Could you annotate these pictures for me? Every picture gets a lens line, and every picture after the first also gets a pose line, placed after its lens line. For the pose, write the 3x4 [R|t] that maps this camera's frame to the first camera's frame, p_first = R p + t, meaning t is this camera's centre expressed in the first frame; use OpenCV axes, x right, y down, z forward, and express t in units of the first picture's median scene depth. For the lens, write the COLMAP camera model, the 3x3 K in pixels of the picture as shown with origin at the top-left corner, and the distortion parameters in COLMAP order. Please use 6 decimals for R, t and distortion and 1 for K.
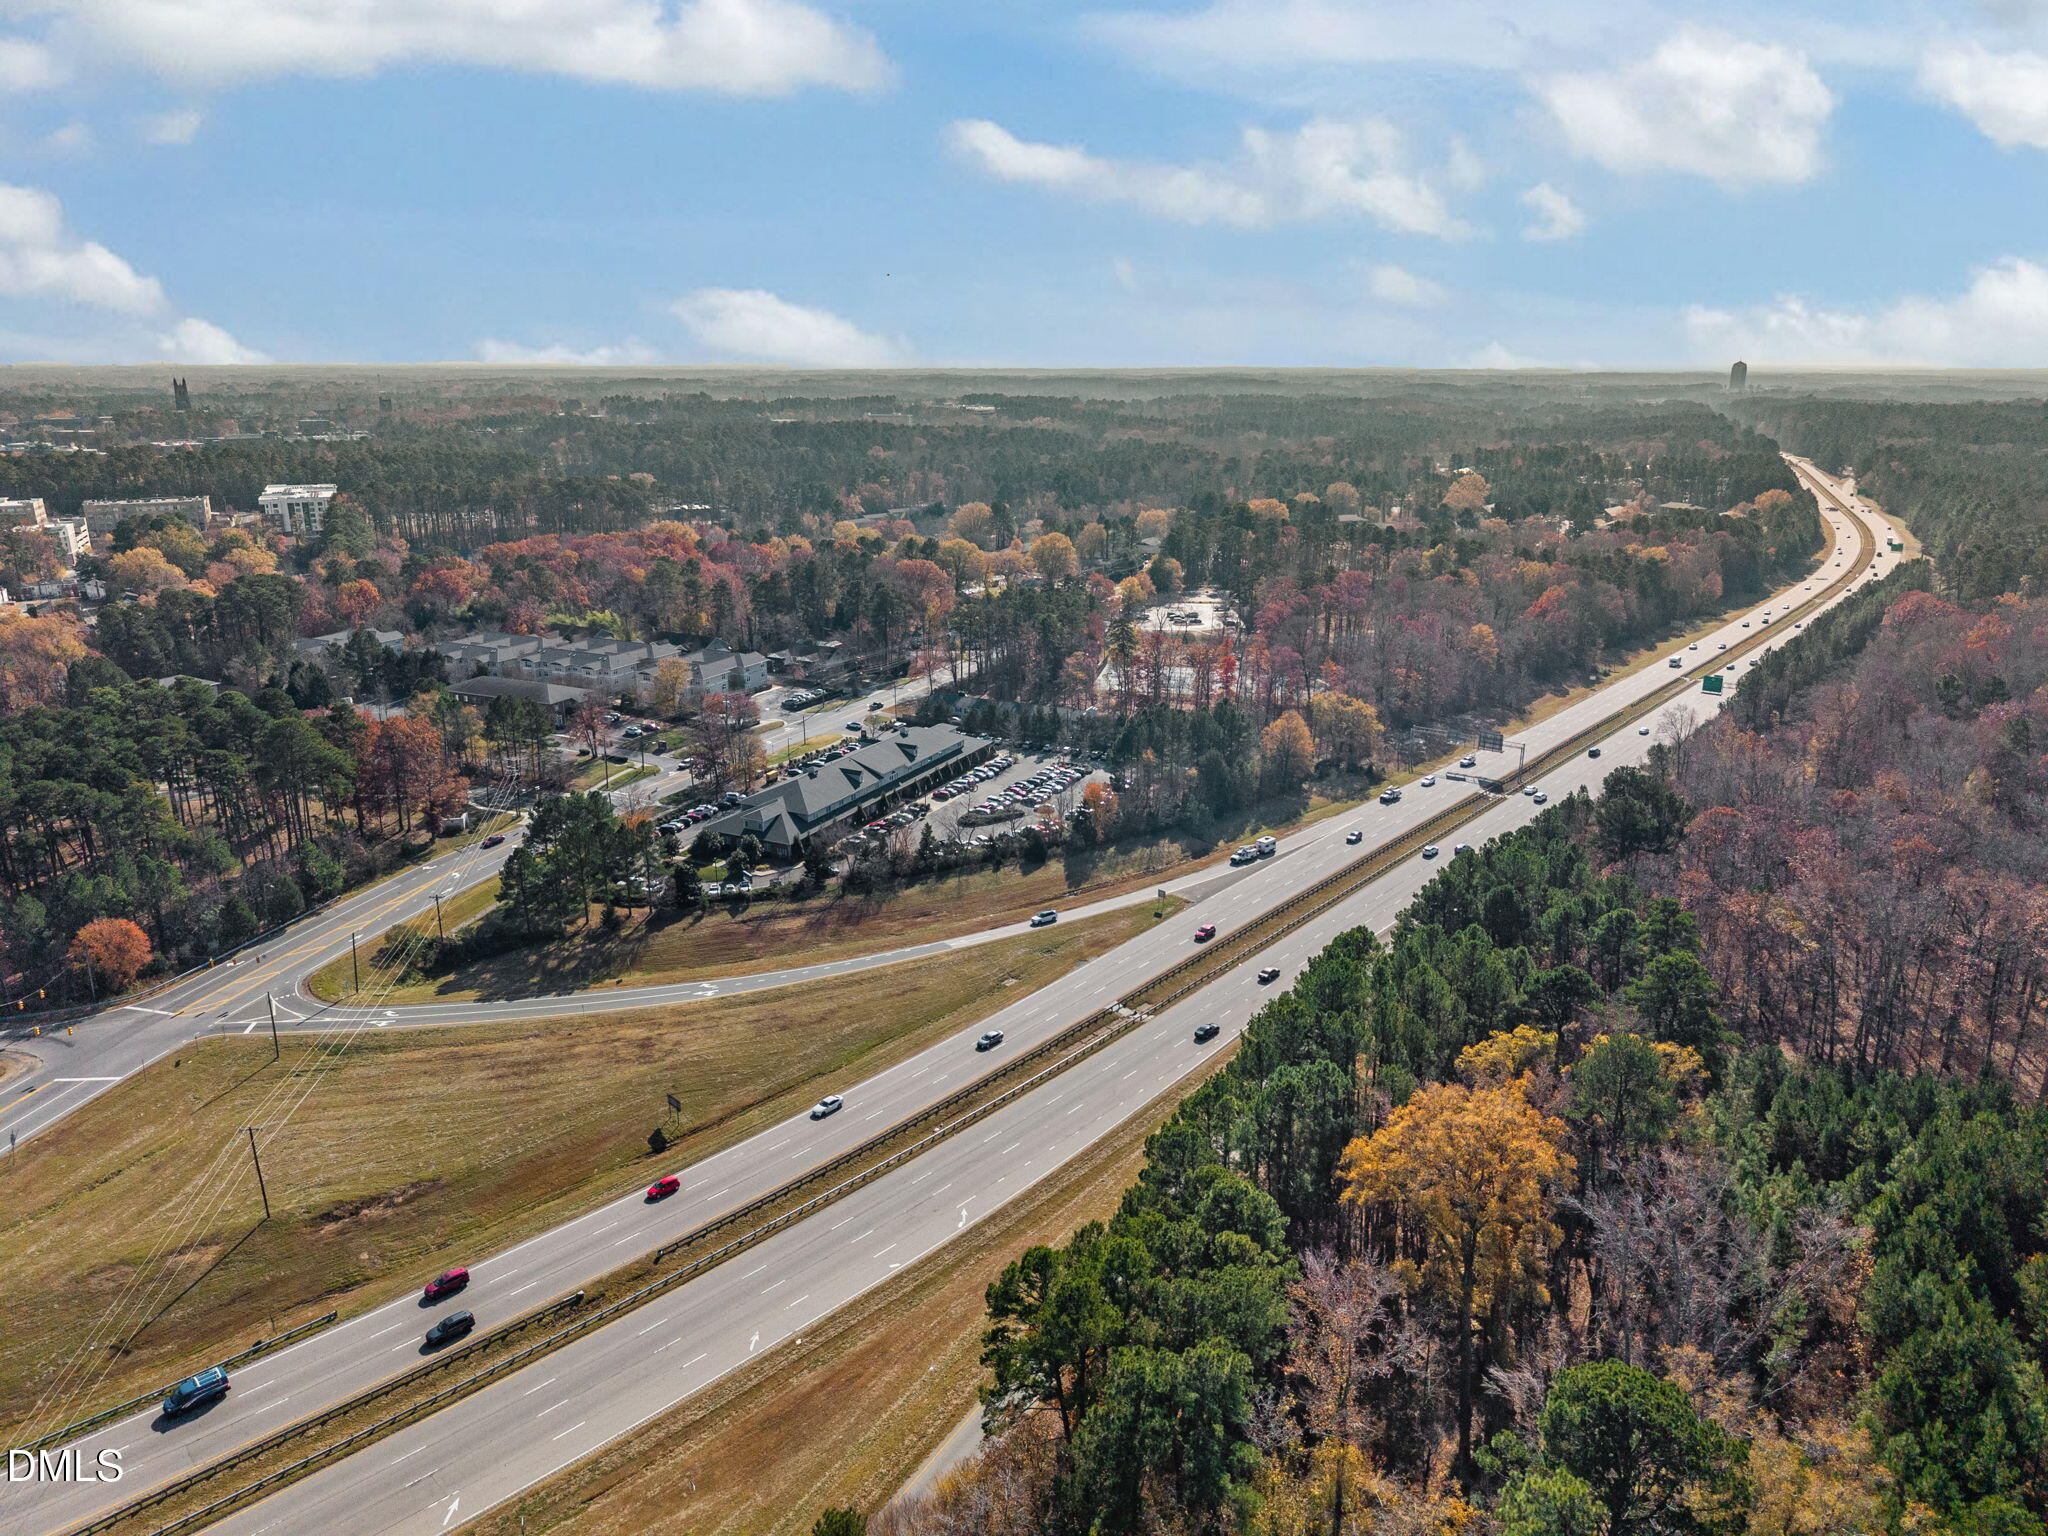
lens RADIAL K [[1370.3, 0, 1027.2], [0, 1370.3, 799.3], [0, 0, 1]] dist [0.038569, -0.049019]
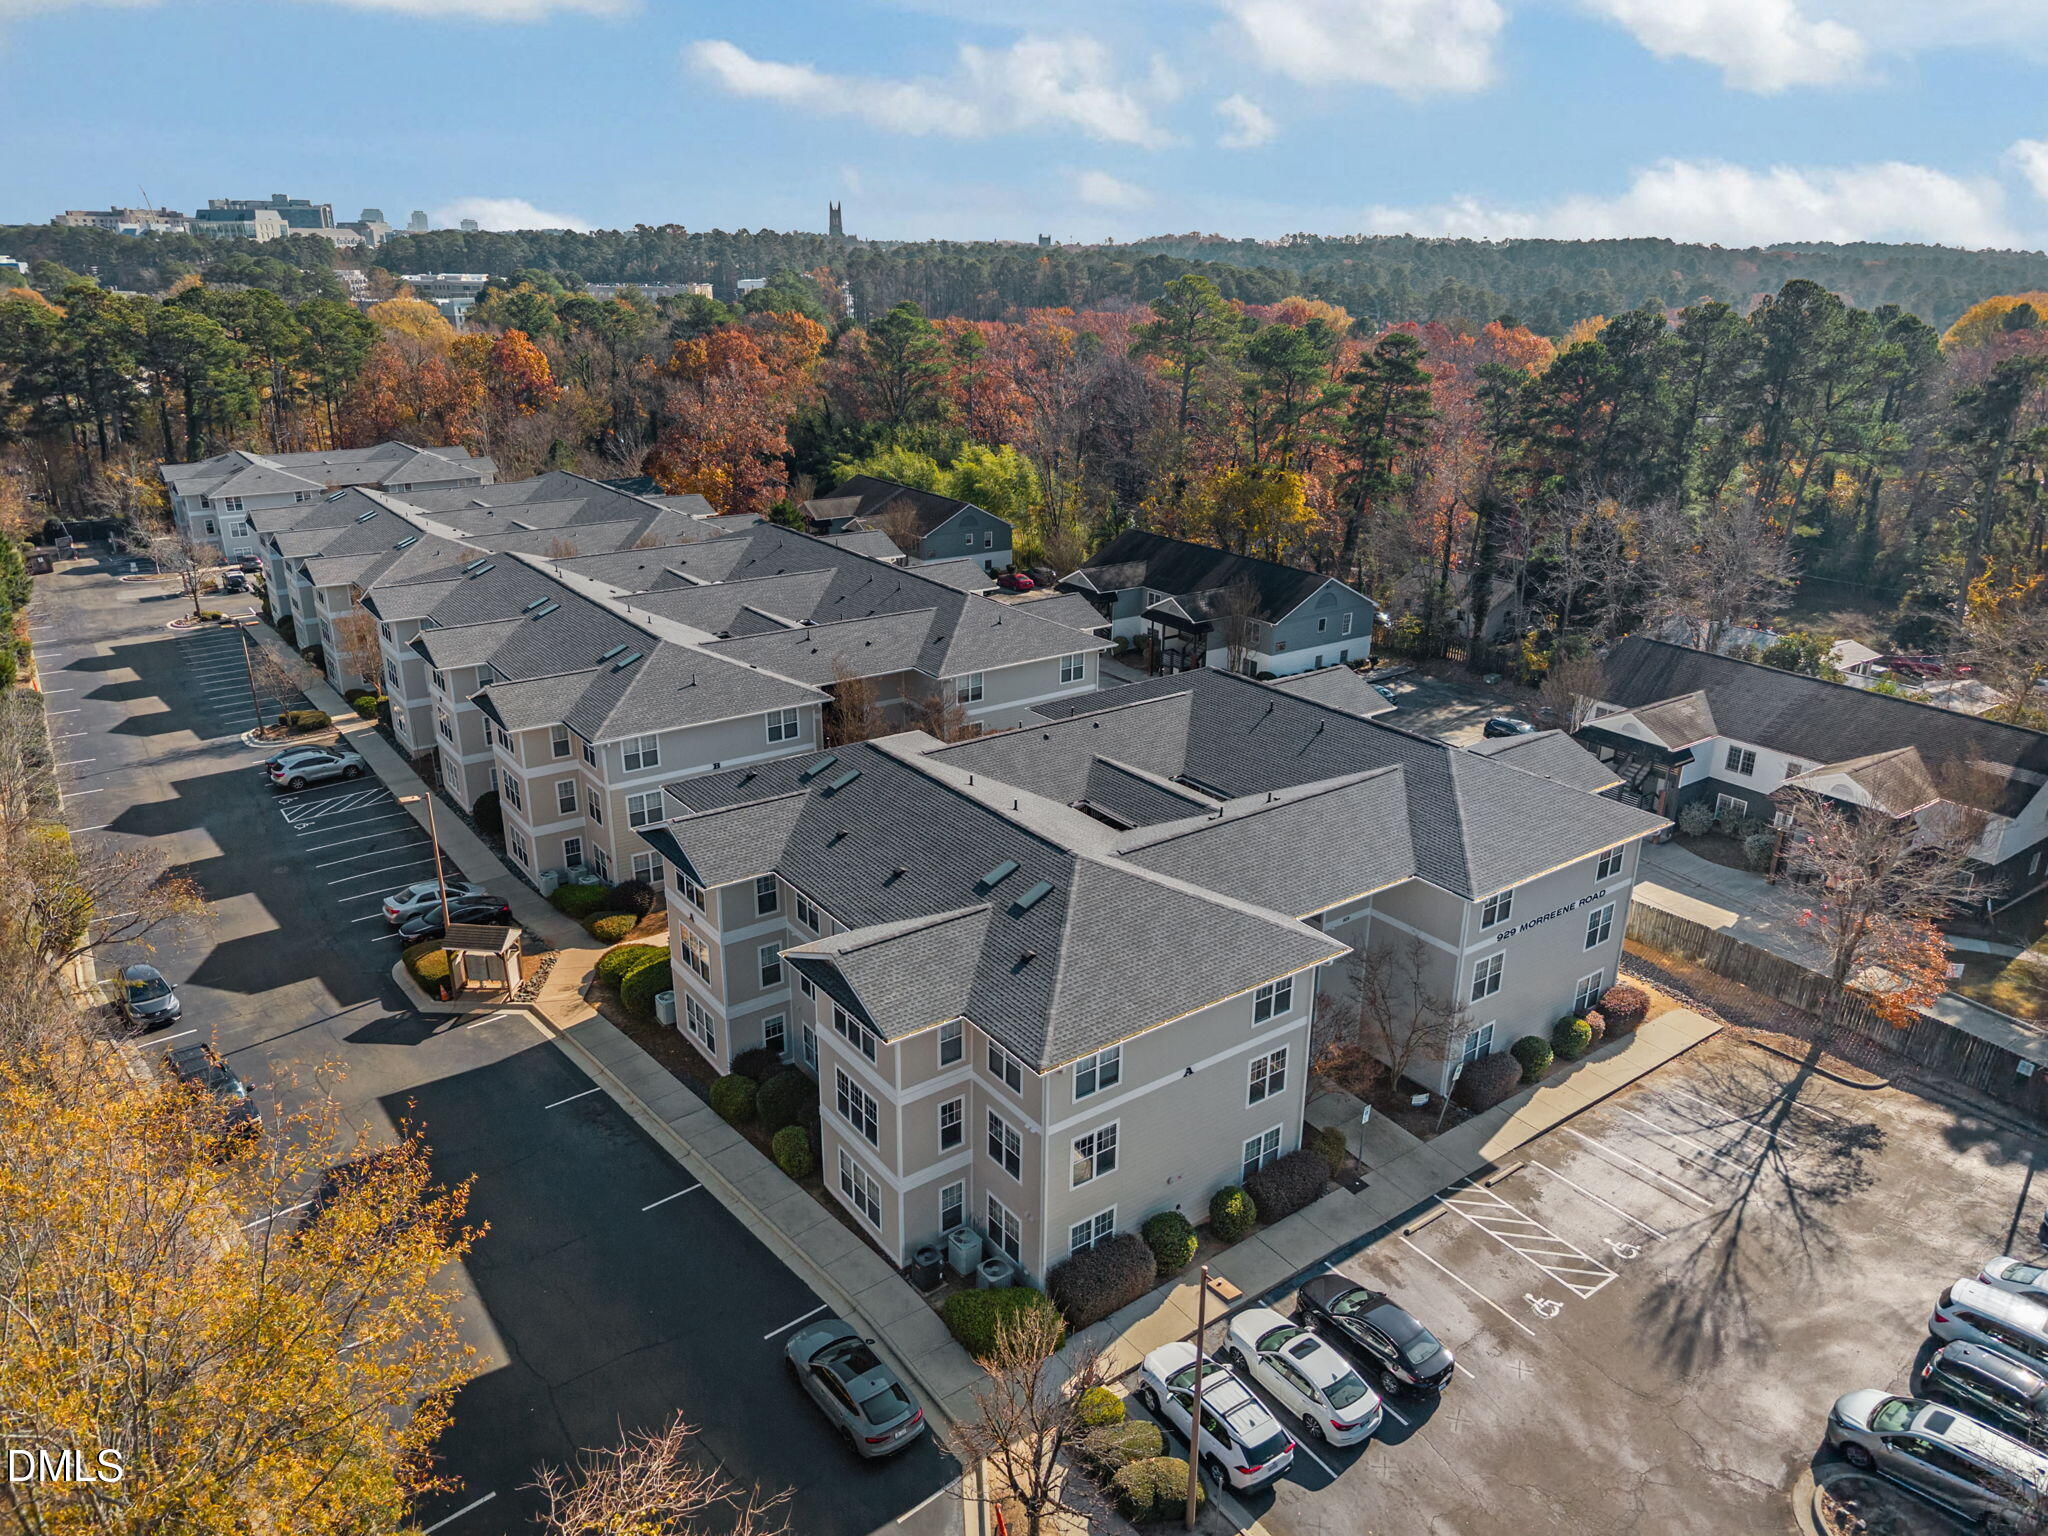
lens RADIAL K [[1390.9, 0, 1024.4], [0, 1390.9, 768.4], [0, 0, 1]] dist [0.004827, -0.000146]
pose [[0.889500, 0.169300, -0.424413, -0.240799], [-0.151354, 0.985559, 0.075930, -0.137414], [0.431139, -0.003303, 0.902279, 1.101915]]
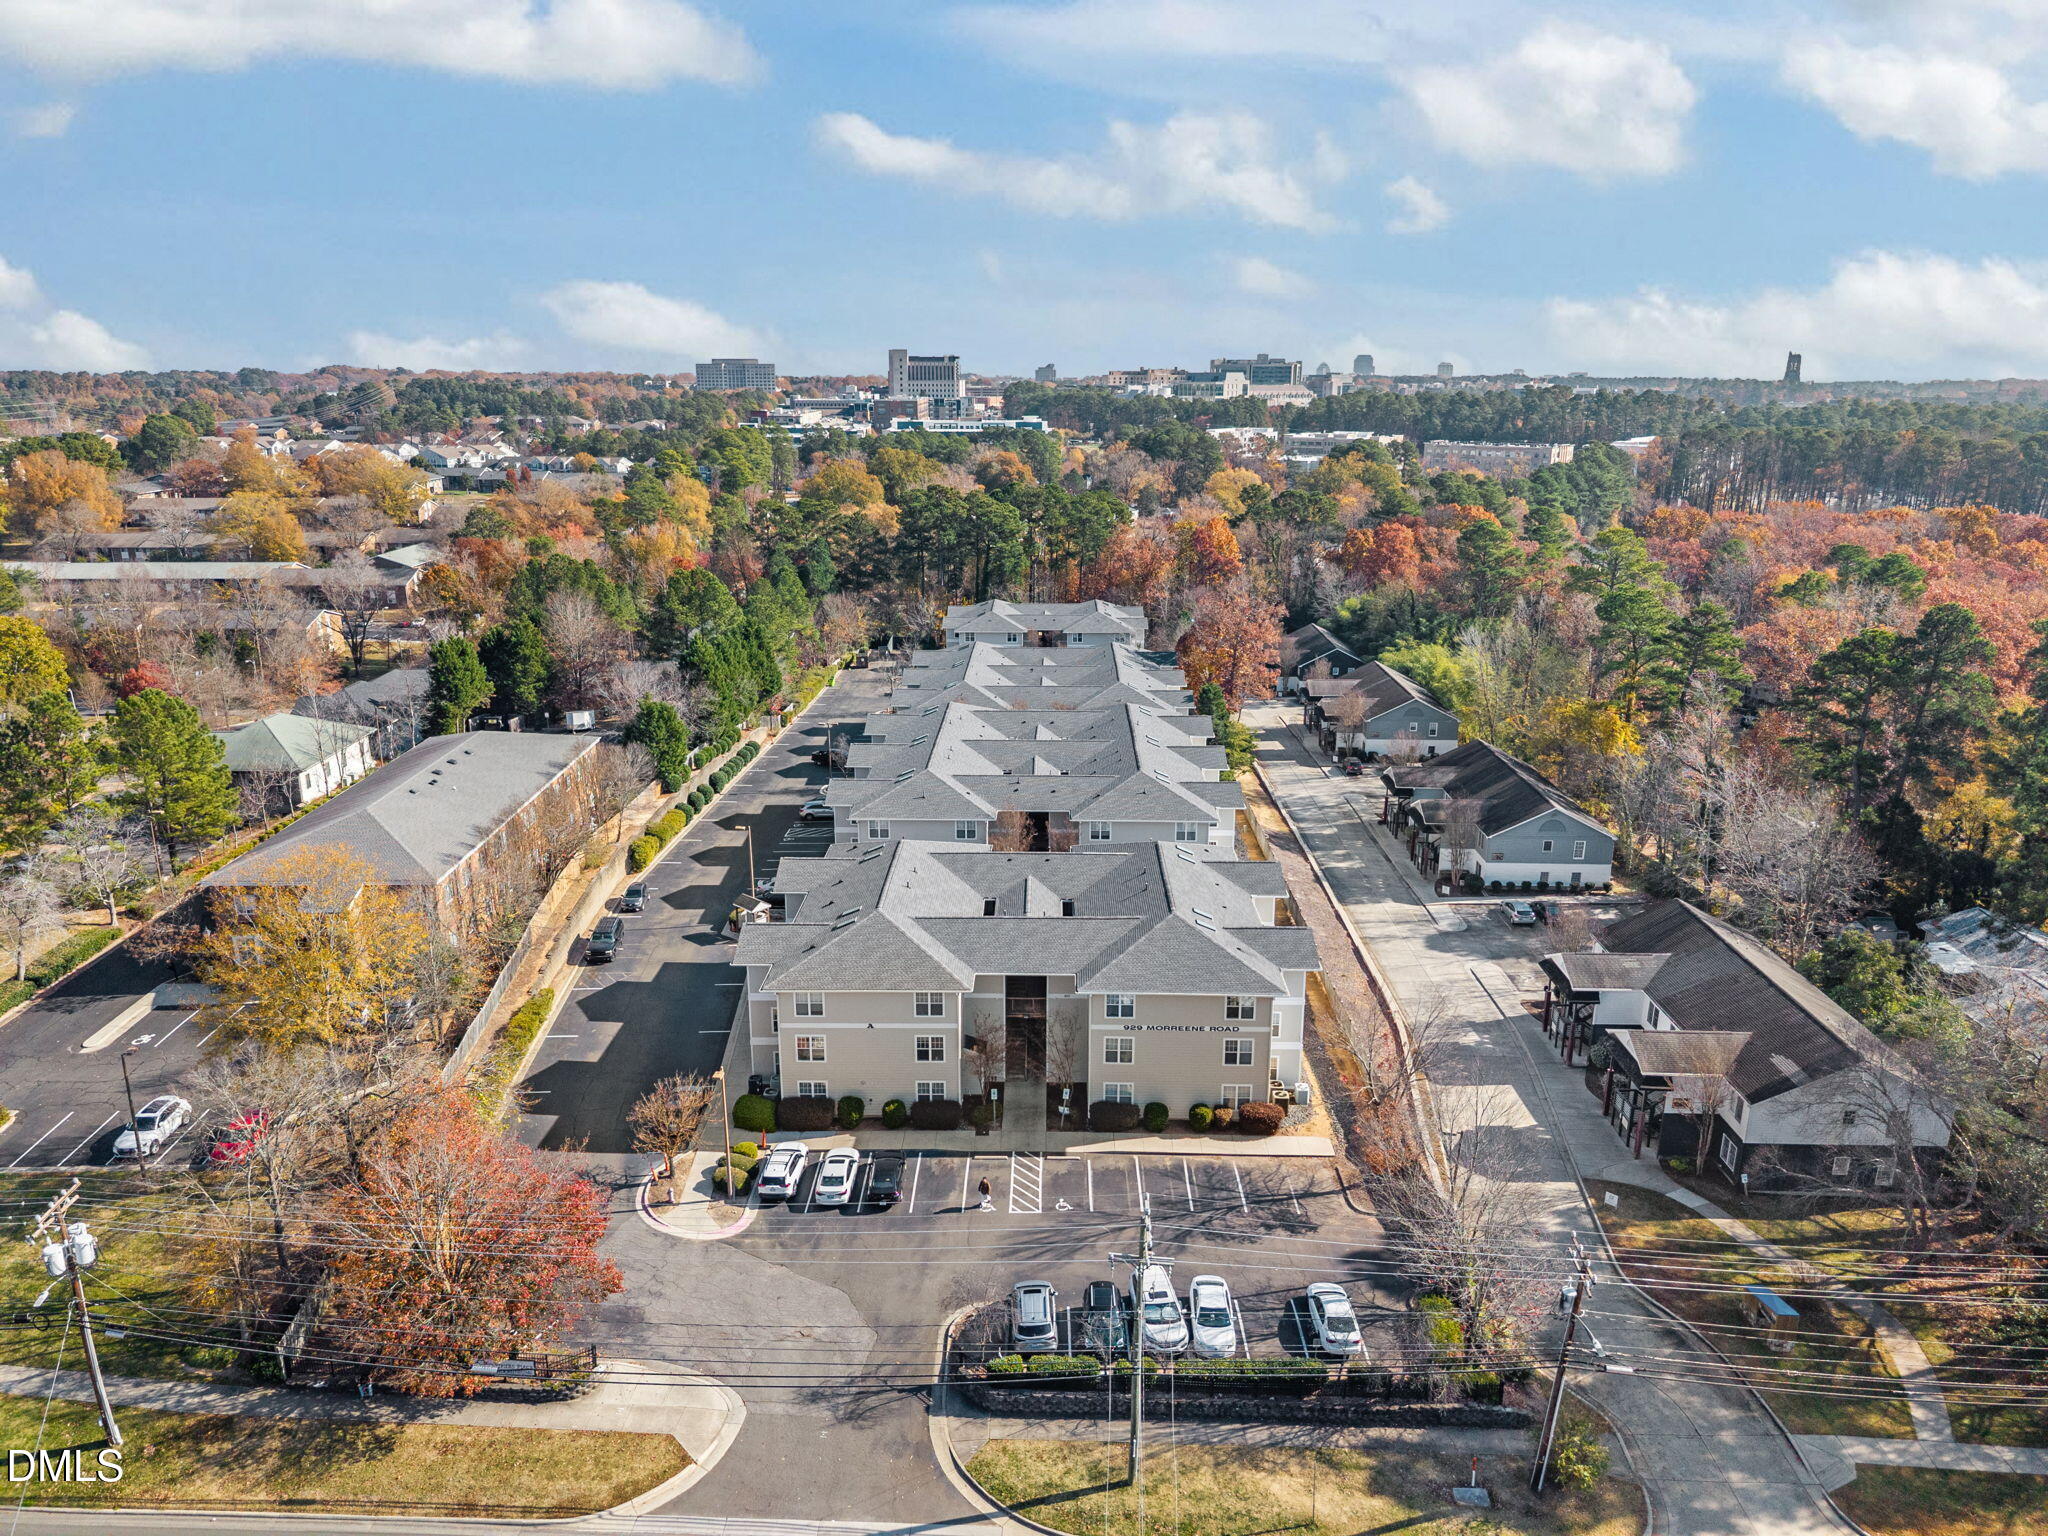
lens RADIAL K [[1382.0, 0, 1026.3], [0, 1382.0, 725.4], [0, 0, 1]] dist [0.040384, -0.051160]
pose [[0.428305, 0.220609, -0.876292, -0.053568], [-0.277961, 0.954887, 0.104536, -0.189440], [0.859821, 0.198802, 0.470303, 1.119893]]
